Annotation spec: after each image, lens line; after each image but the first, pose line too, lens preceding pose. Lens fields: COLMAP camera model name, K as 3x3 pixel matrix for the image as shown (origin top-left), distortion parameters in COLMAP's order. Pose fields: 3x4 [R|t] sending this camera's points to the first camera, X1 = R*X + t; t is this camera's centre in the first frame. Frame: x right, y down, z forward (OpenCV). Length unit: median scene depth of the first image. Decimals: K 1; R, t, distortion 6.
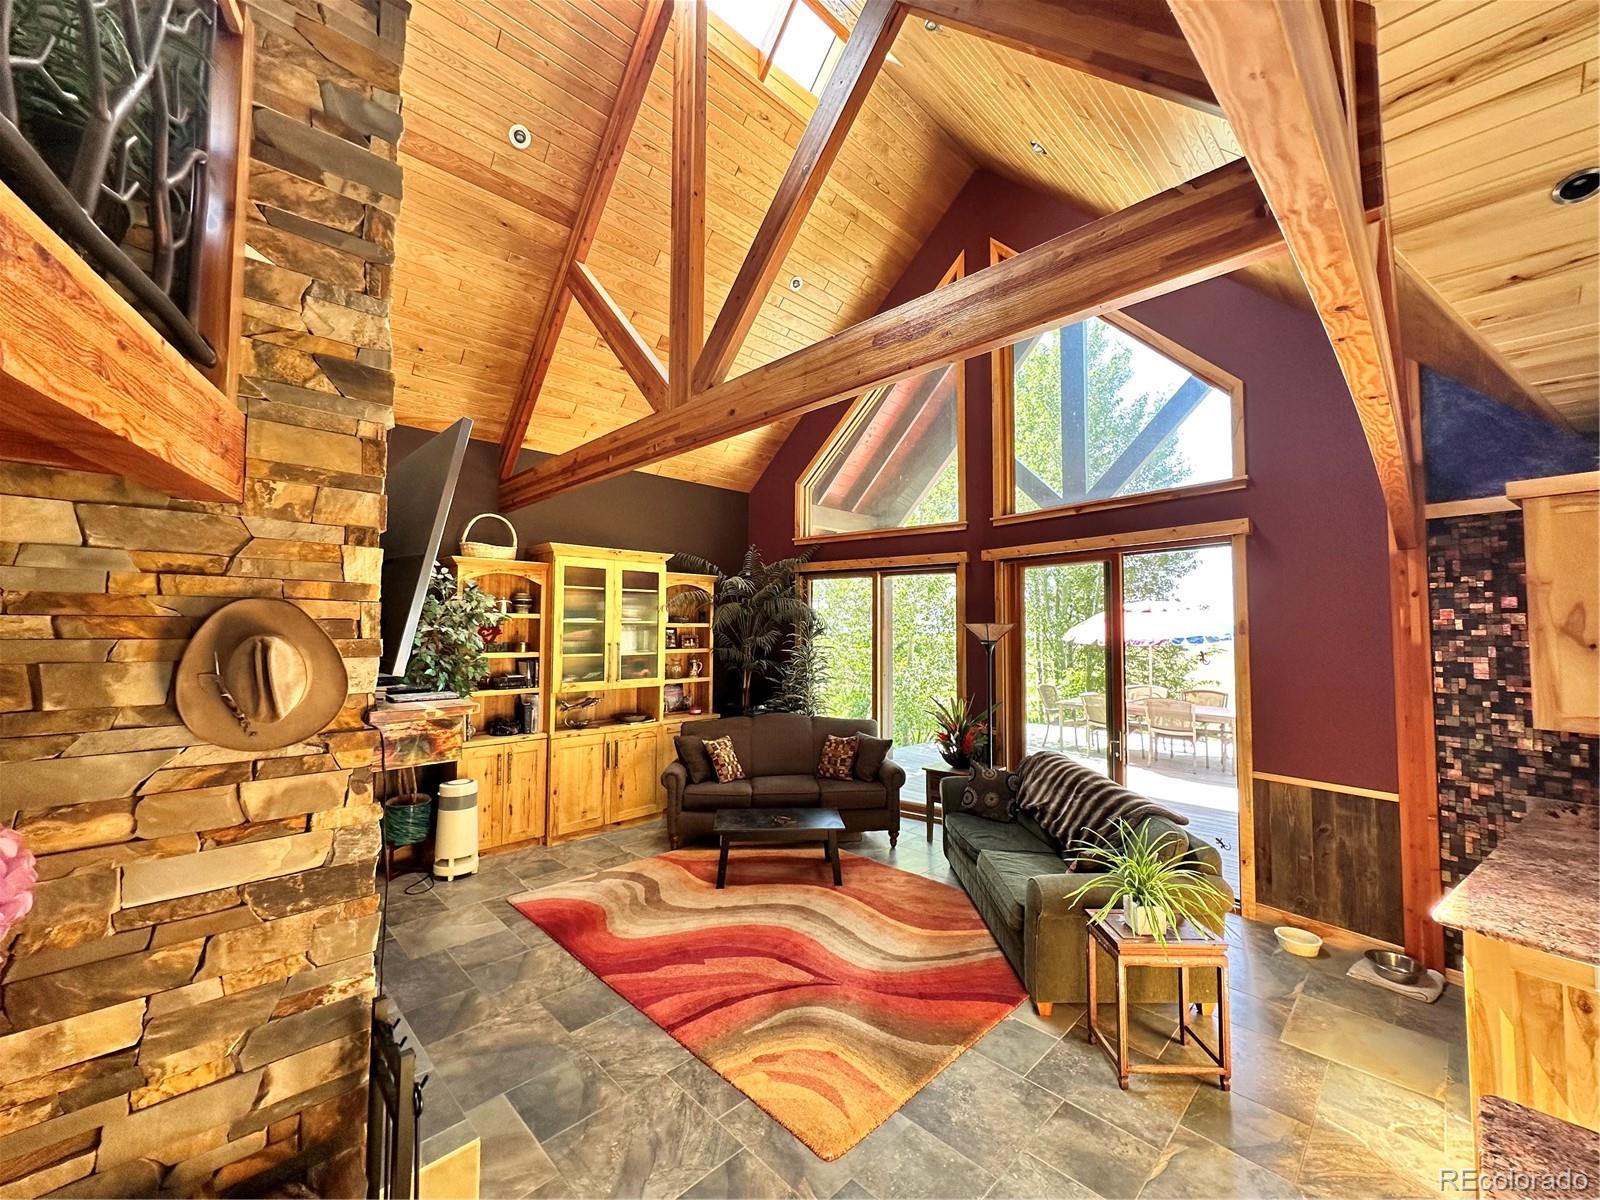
lens RADIAL K [[638.3, 0, 800.1], [0, 638.3, 597.8], [0, 0, 1]] dist [-0.002537, 0.000515]
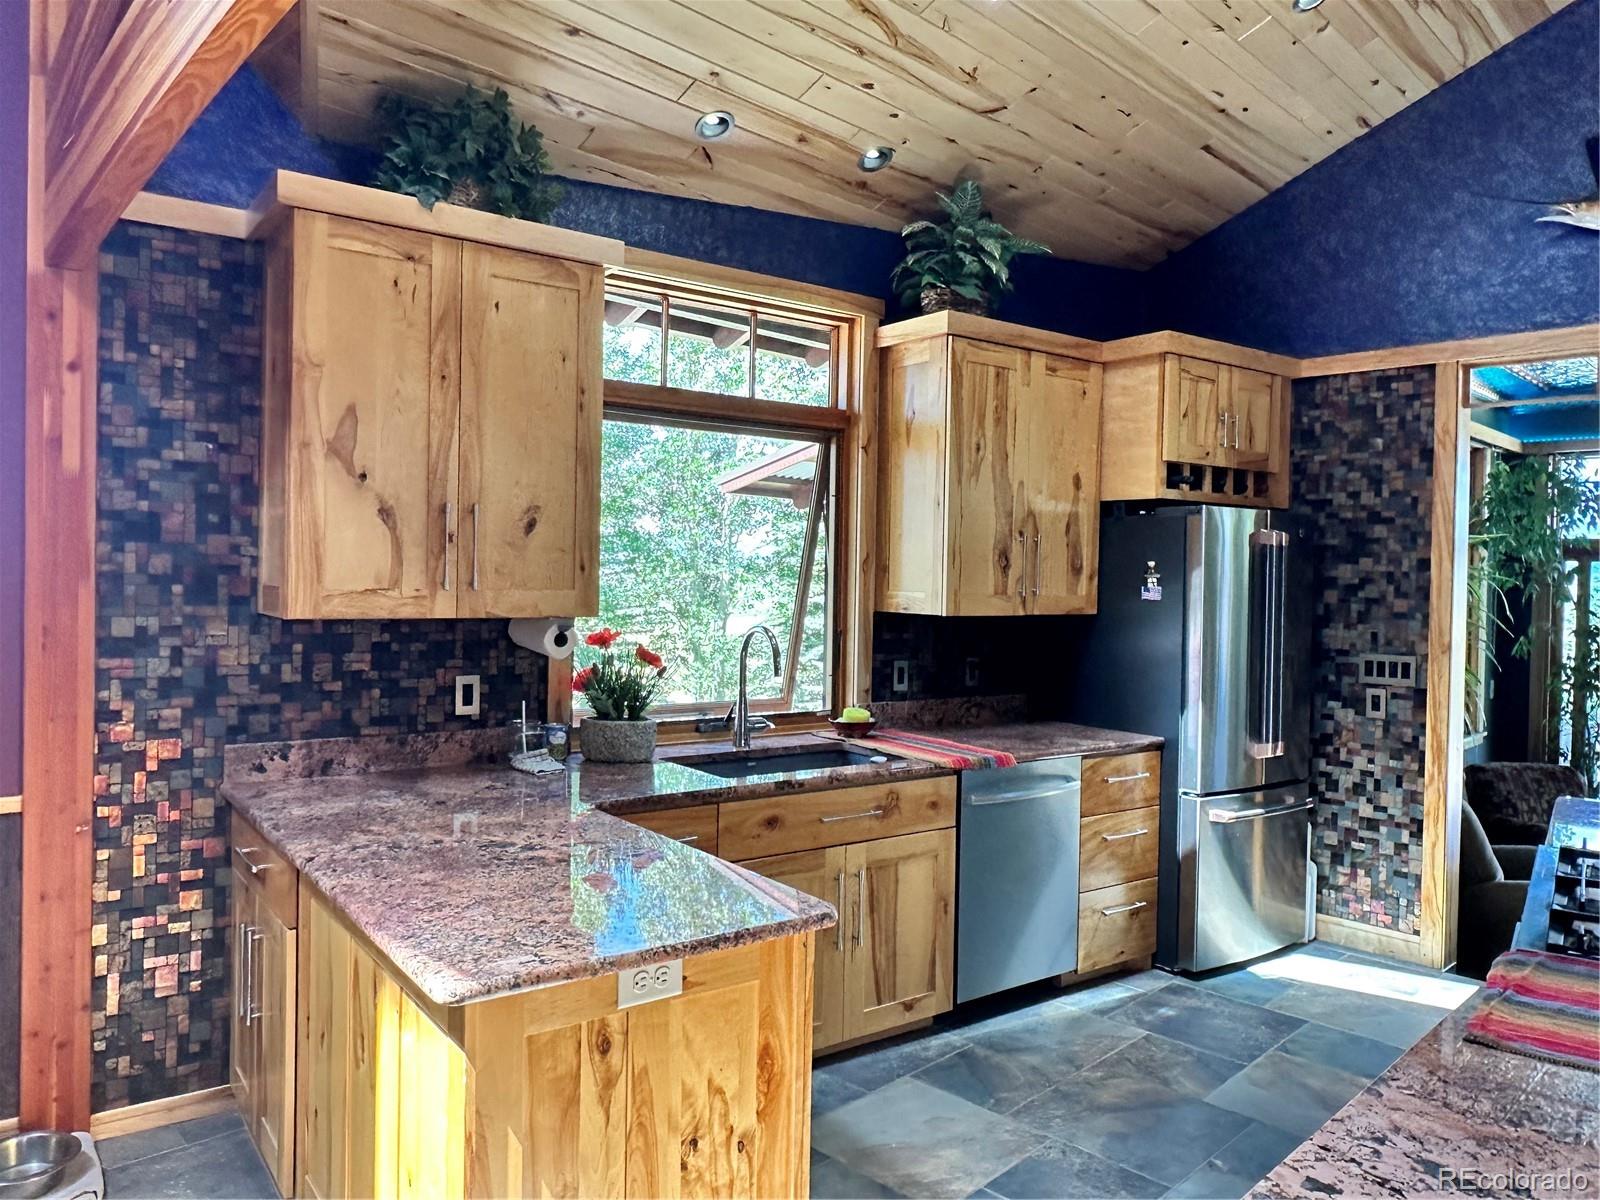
lens RADIAL K [[1126.6, 0, 794.9], [0, 1126.6, 592.3], [0, 0, 1]] dist [0.000875, -0.003227]
pose [[-0.012512, -0.020051, 0.999721, 0.115864], [-0.066897, 0.997576, 0.019171, 0.106253], [-0.997681, -0.066638, -0.013823, 0.452150]]
